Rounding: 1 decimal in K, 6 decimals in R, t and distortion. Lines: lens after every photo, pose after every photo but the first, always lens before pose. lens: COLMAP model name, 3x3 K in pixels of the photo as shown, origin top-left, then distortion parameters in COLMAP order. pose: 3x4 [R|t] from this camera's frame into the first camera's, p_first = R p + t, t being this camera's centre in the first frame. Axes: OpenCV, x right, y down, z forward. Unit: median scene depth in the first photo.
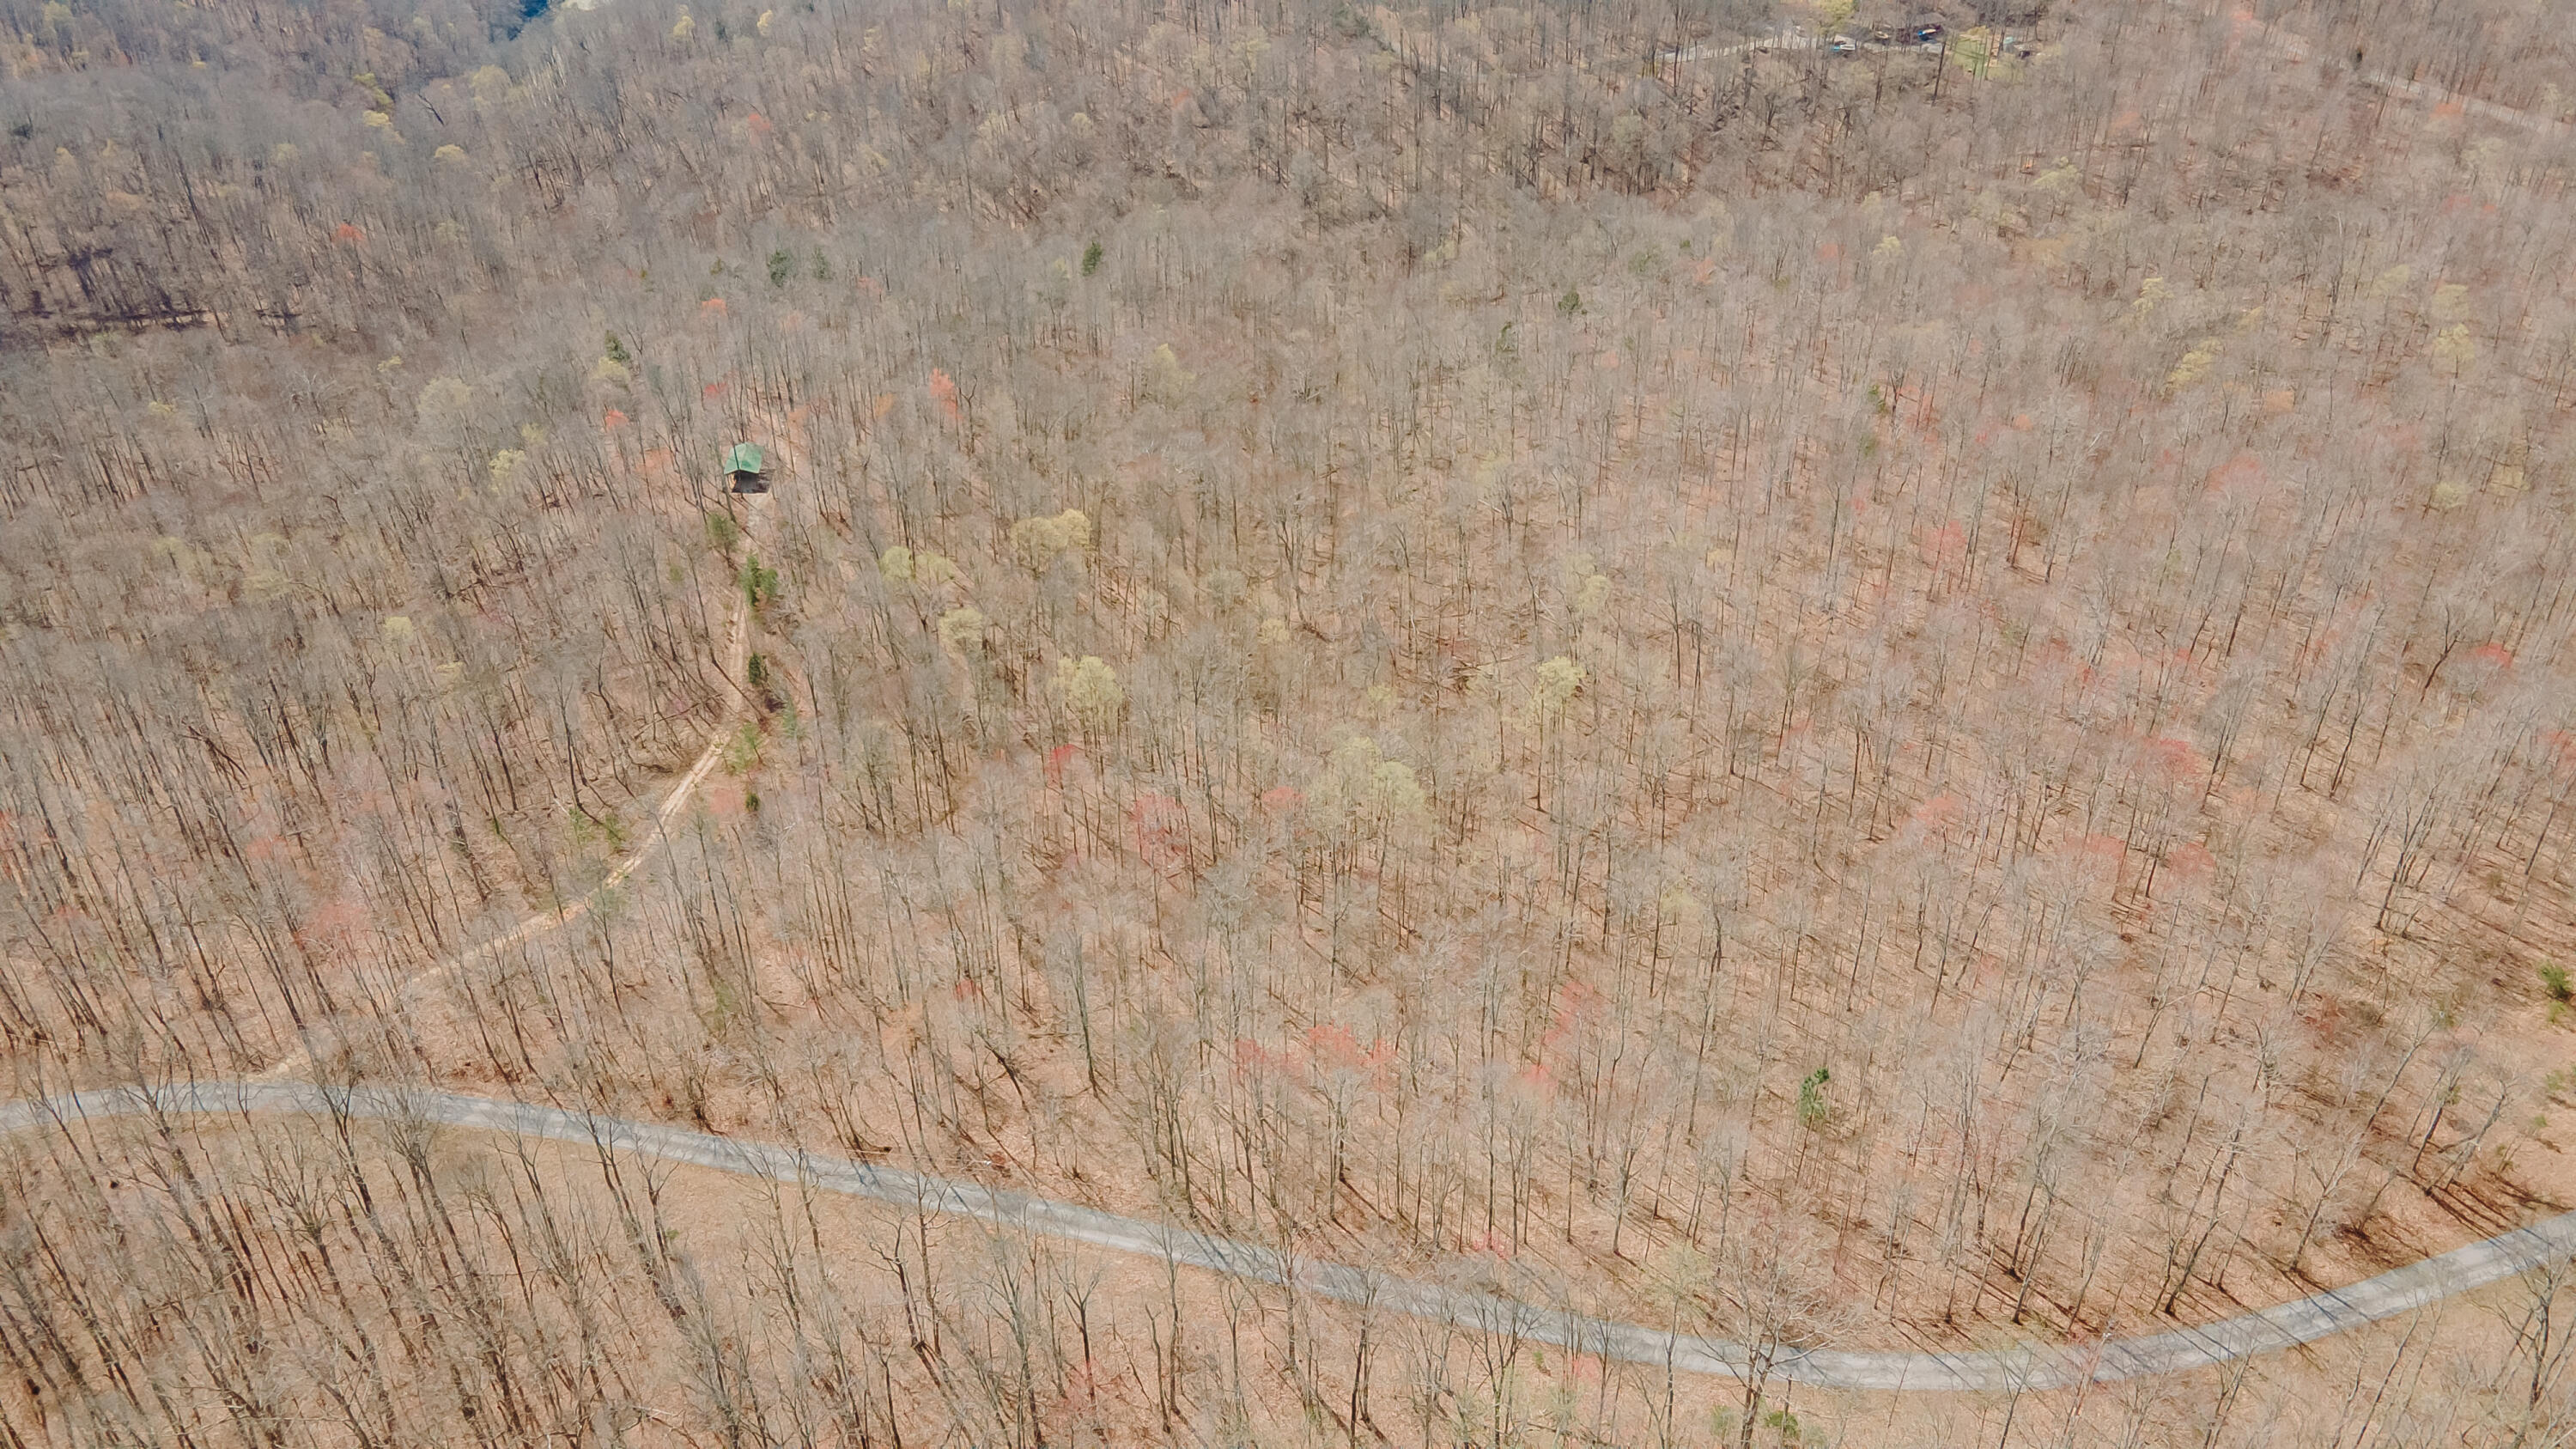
lens RADIAL K [[1912.9, 0, 1292.6], [0, 1912.9, 745.7], [0, 0, 1]] dist [0.040930, 0.009155]
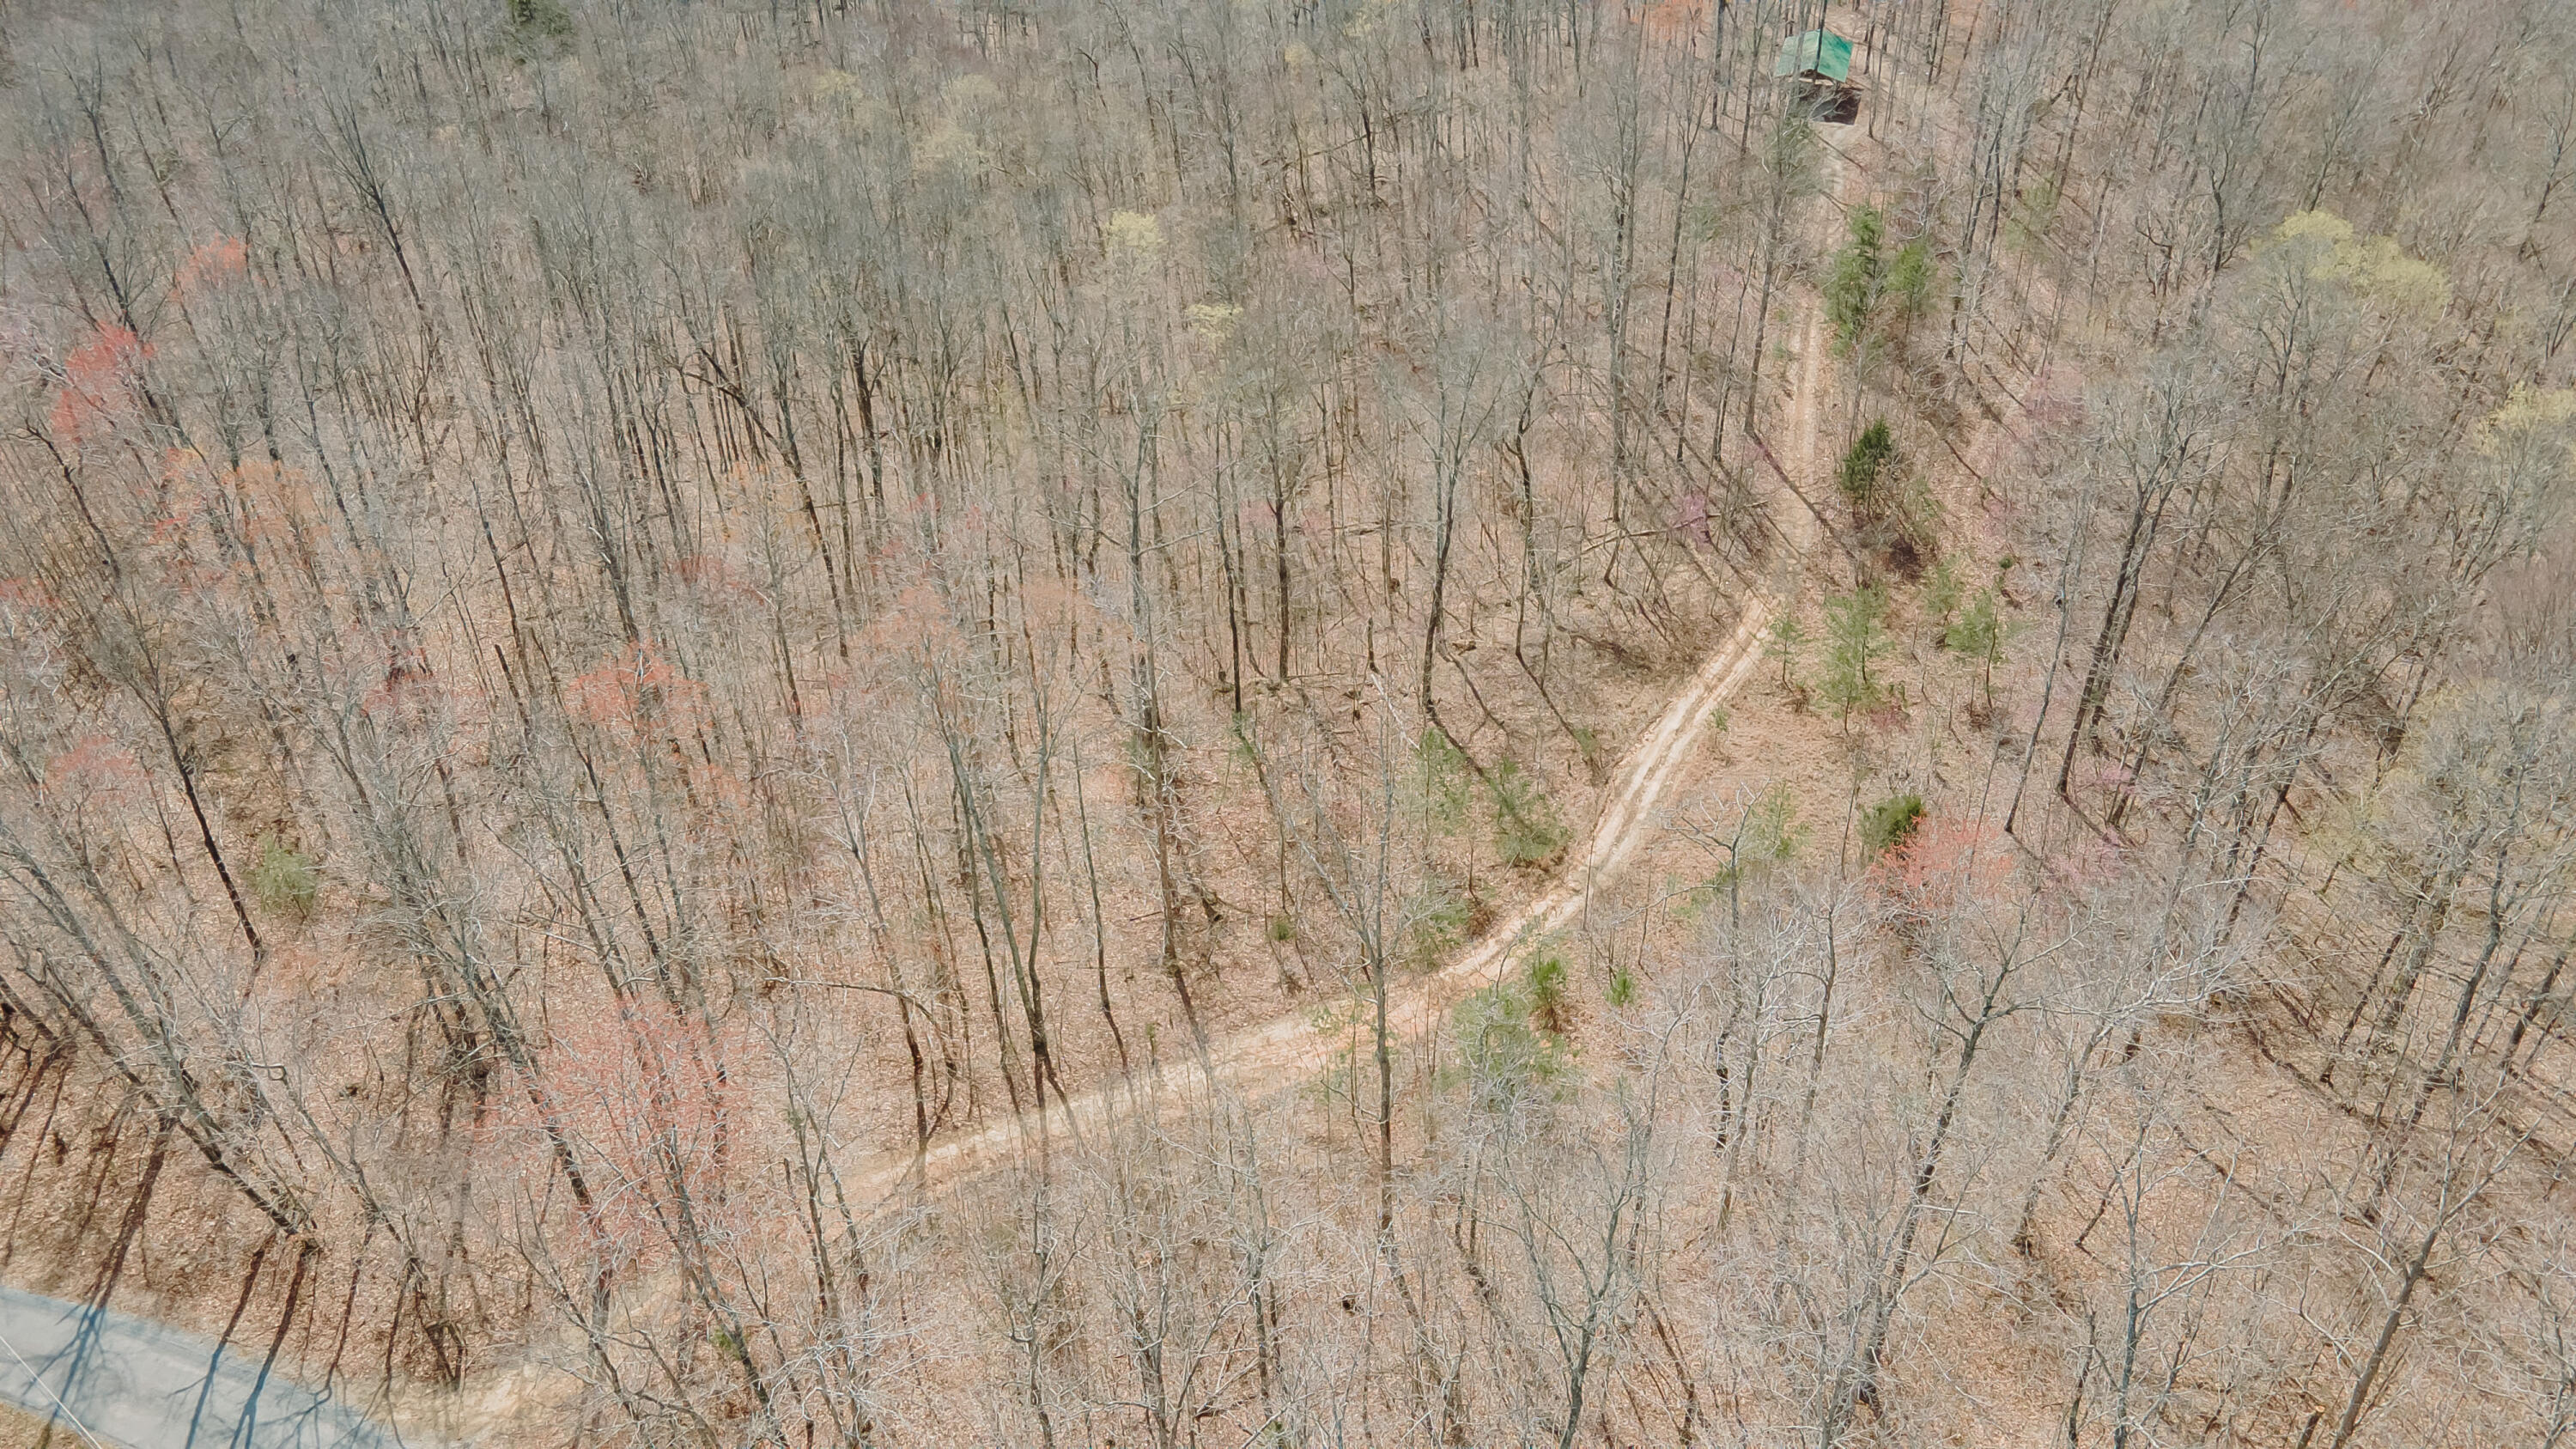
lens RADIAL K [[1912.9, 0, 1292.6], [0, 1912.9, 745.7], [0, 0, 1]] dist [0.040930, 0.009155]
pose [[0.915399, 0.228374, -0.331497, -0.265627], [-0.204624, 0.973153, 0.105371, 0.002249], [0.346661, -0.028624, 0.937554, 0.619835]]
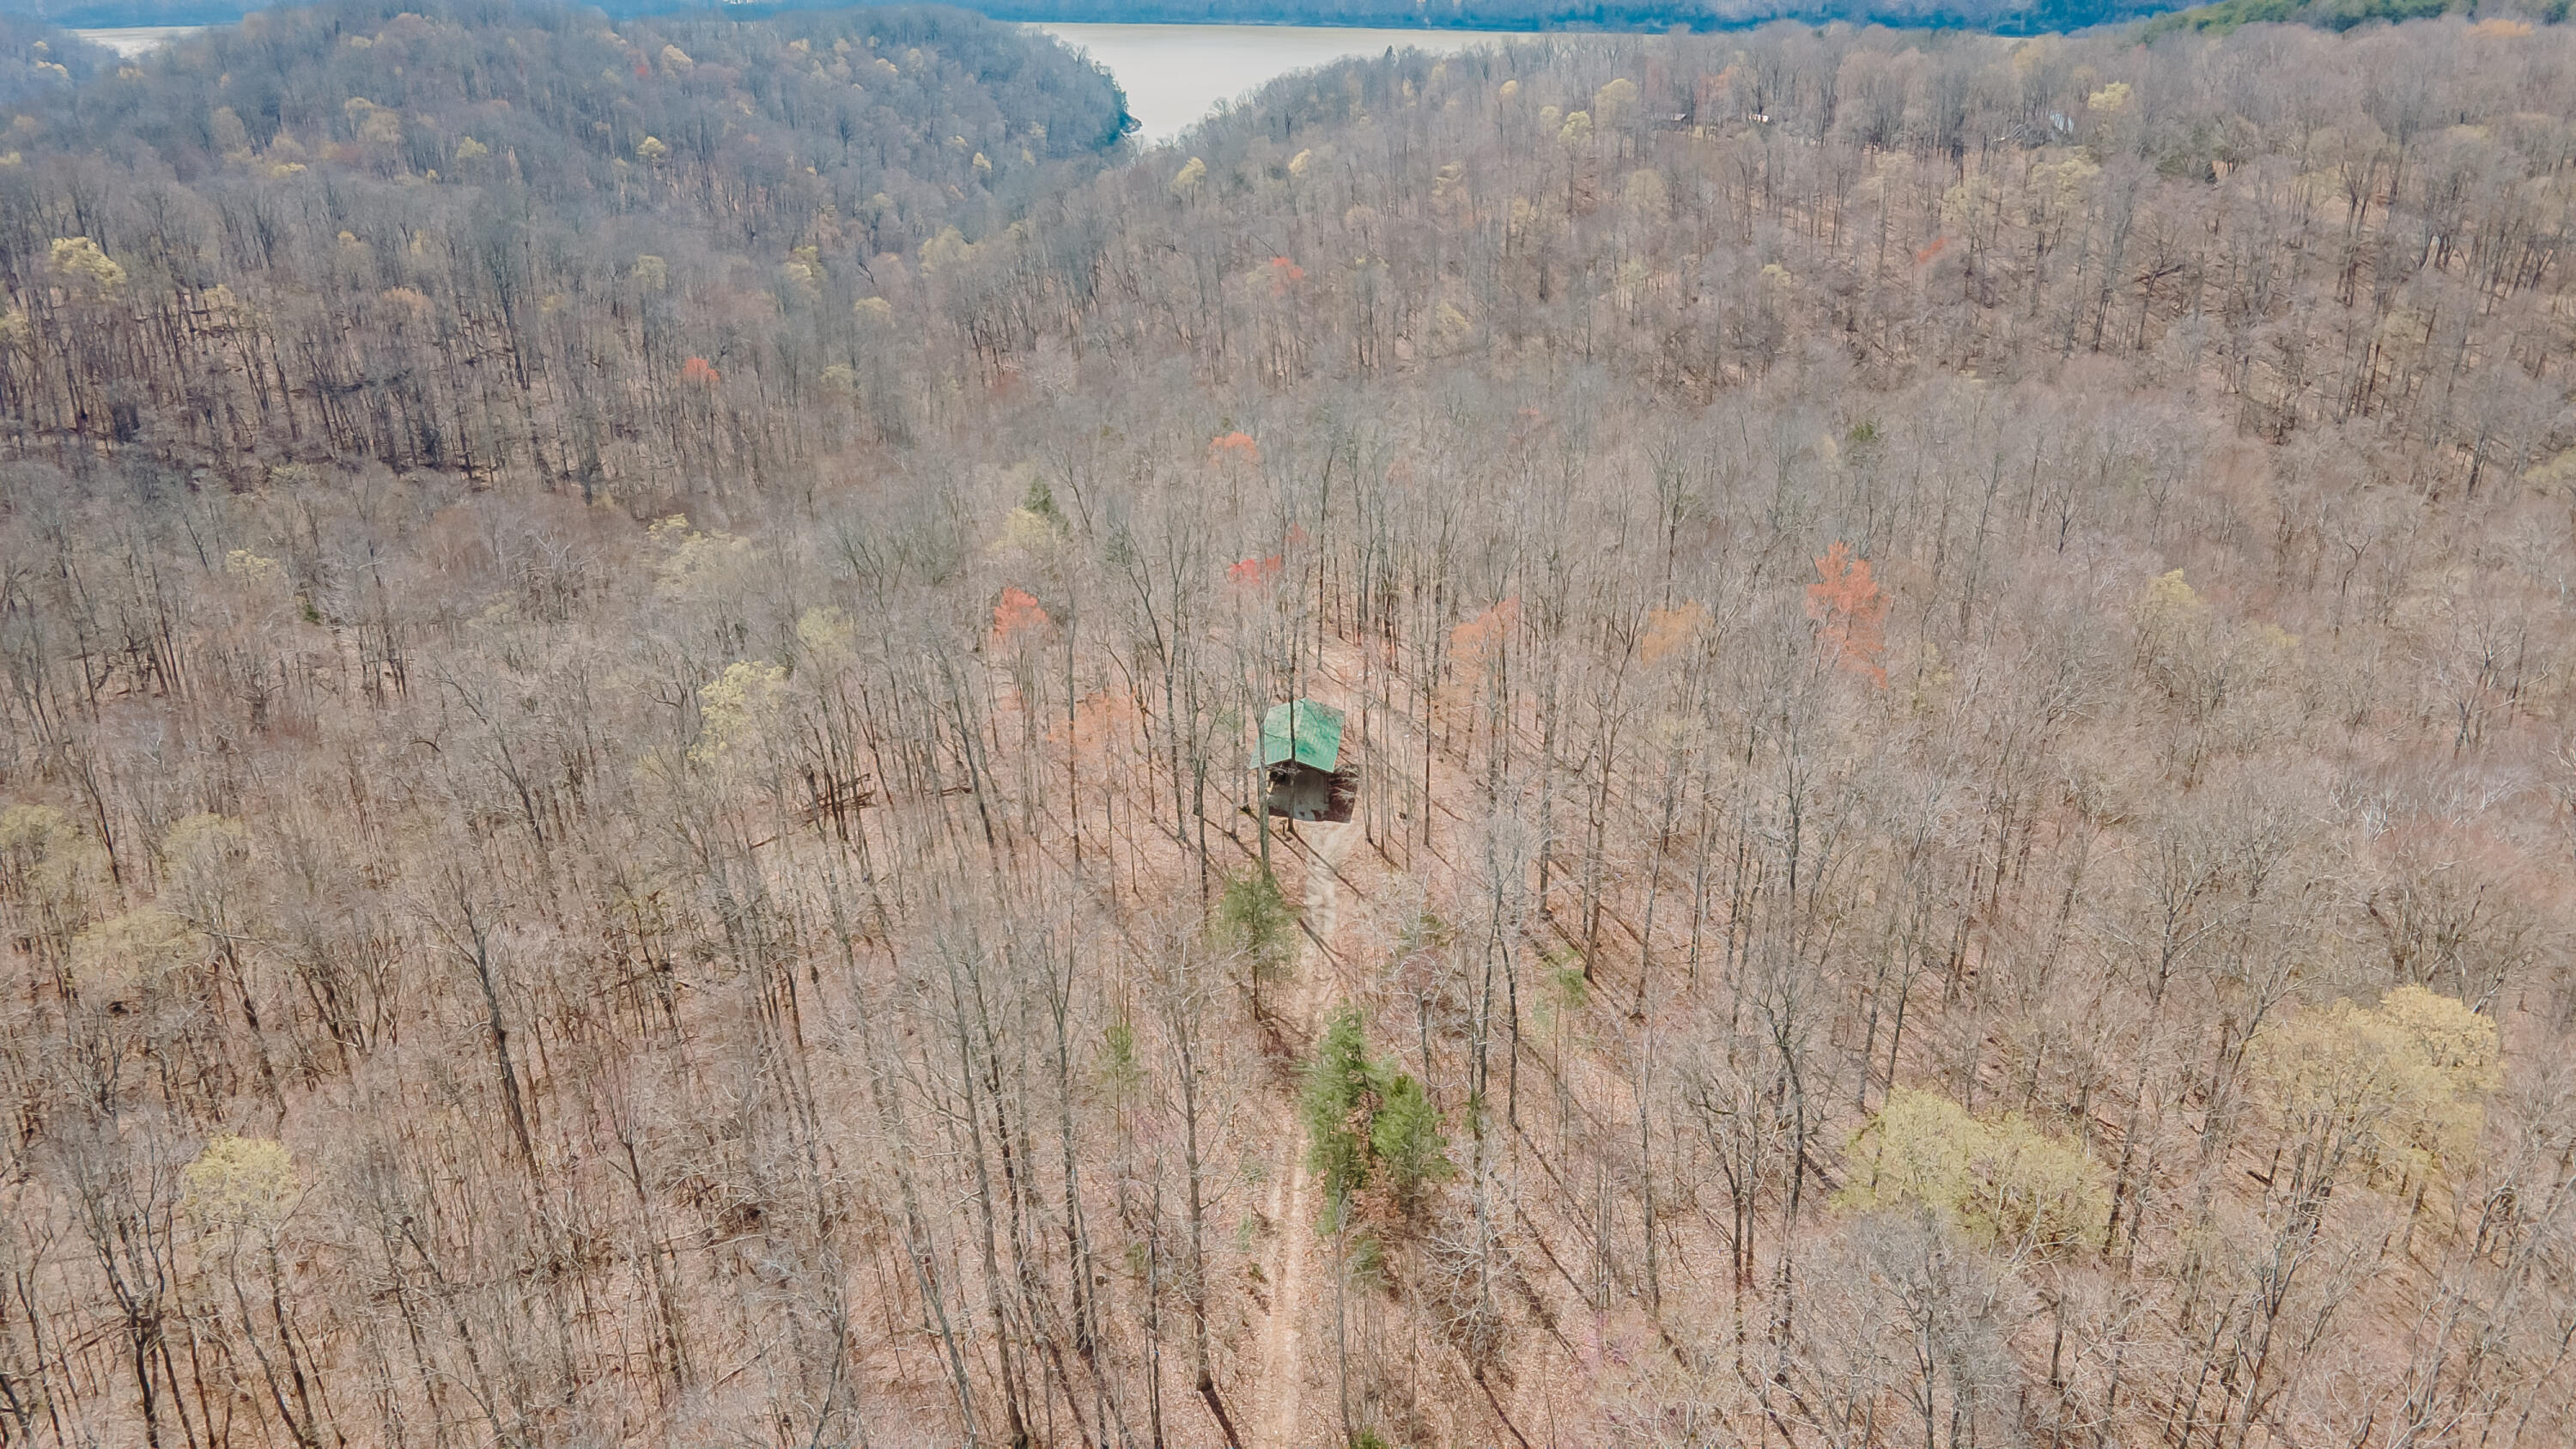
lens RADIAL K [[1912.9, 0, 1292.6], [0, 1912.9, 745.7], [0, 0, 1]] dist [0.040930, 0.009155]
pose [[0.976380, 0.088765, -0.196984, -0.269384], [-0.119835, 0.981109, -0.151873, -0.110459], [0.179782, 0.171892, 0.968572, 0.786063]]
